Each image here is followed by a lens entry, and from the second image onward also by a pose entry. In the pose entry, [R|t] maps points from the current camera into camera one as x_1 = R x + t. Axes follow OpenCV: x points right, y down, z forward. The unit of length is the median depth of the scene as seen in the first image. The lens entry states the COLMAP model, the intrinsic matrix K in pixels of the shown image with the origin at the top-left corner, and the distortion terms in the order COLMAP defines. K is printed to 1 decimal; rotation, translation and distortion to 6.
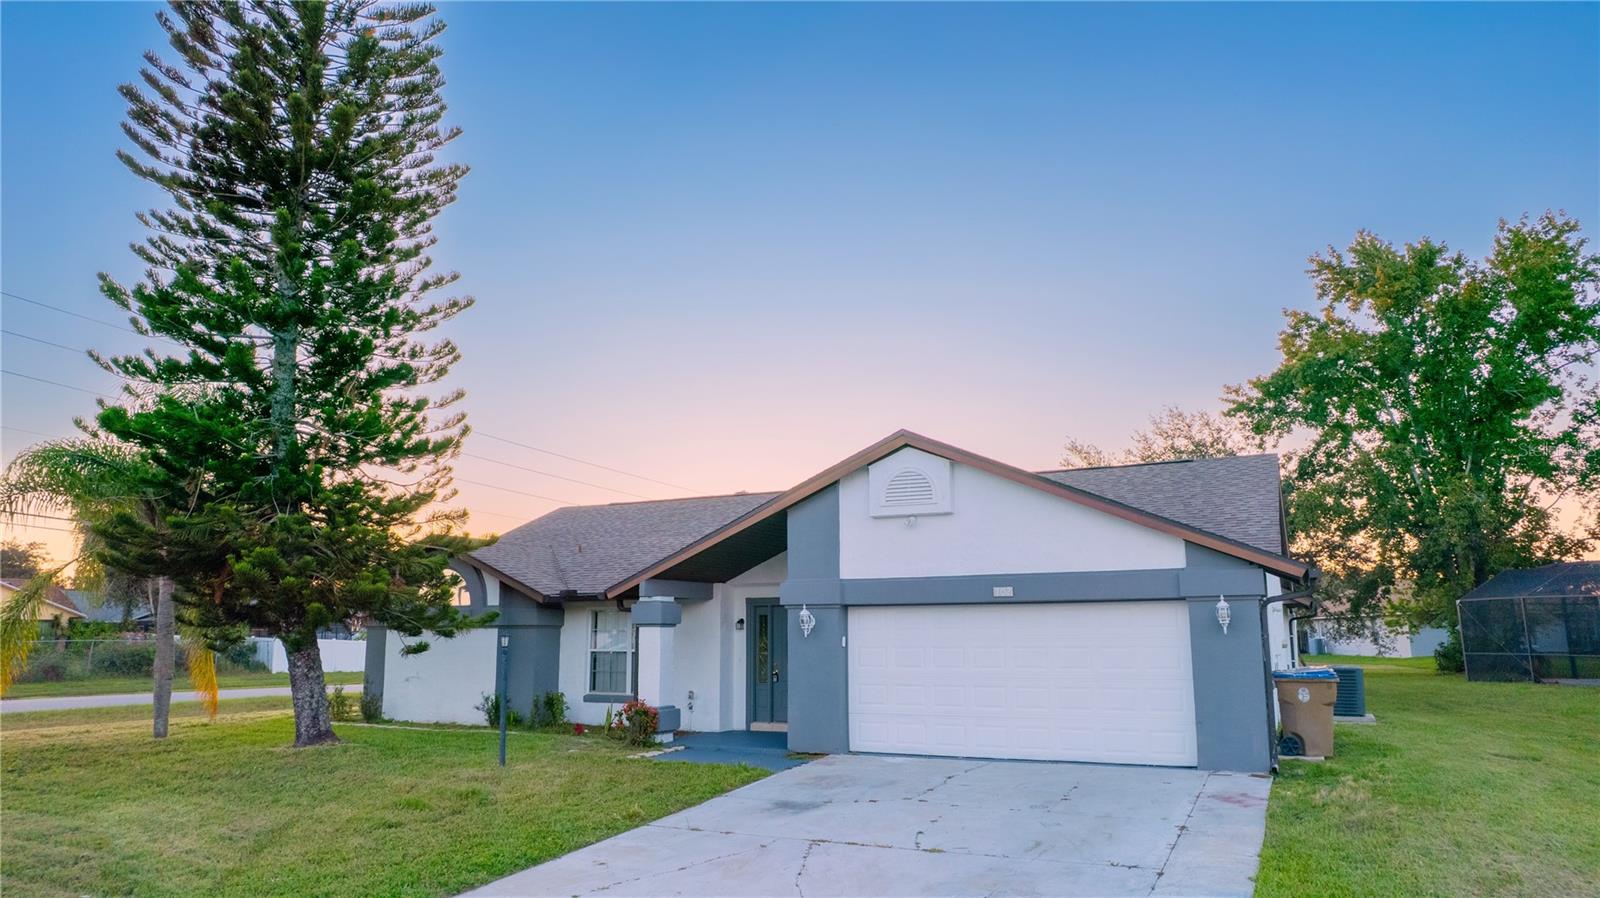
lens RADIAL K [[1016.2, 0, 800.0], [0, 1016.2, 449.0], [0, 0, 1]] dist [-0.069068, 0.052600]
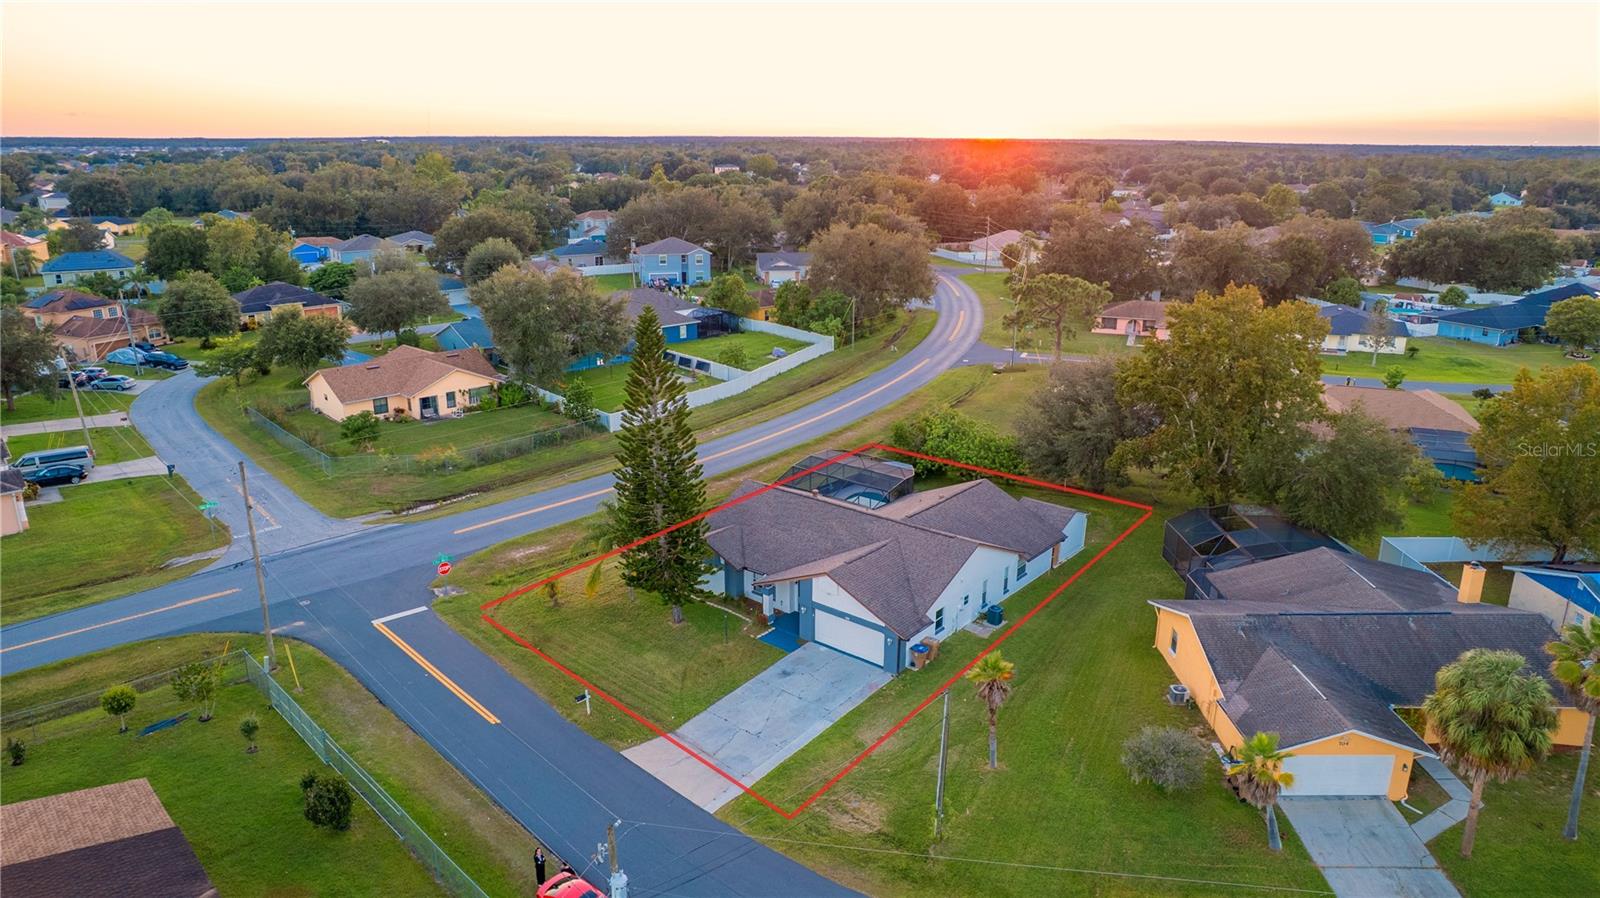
lens RADIAL K [[1016.2, 0, 800.0], [0, 1016.2, 449.0], [0, 0, 1]] dist [-0.069068, 0.052600]
pose [[0.973397, 0.077067, -0.215775, 0.670678], [0.035275, 0.880102, 0.473473, -1.881339], [0.226393, -0.468489, 0.853970, -1.698622]]
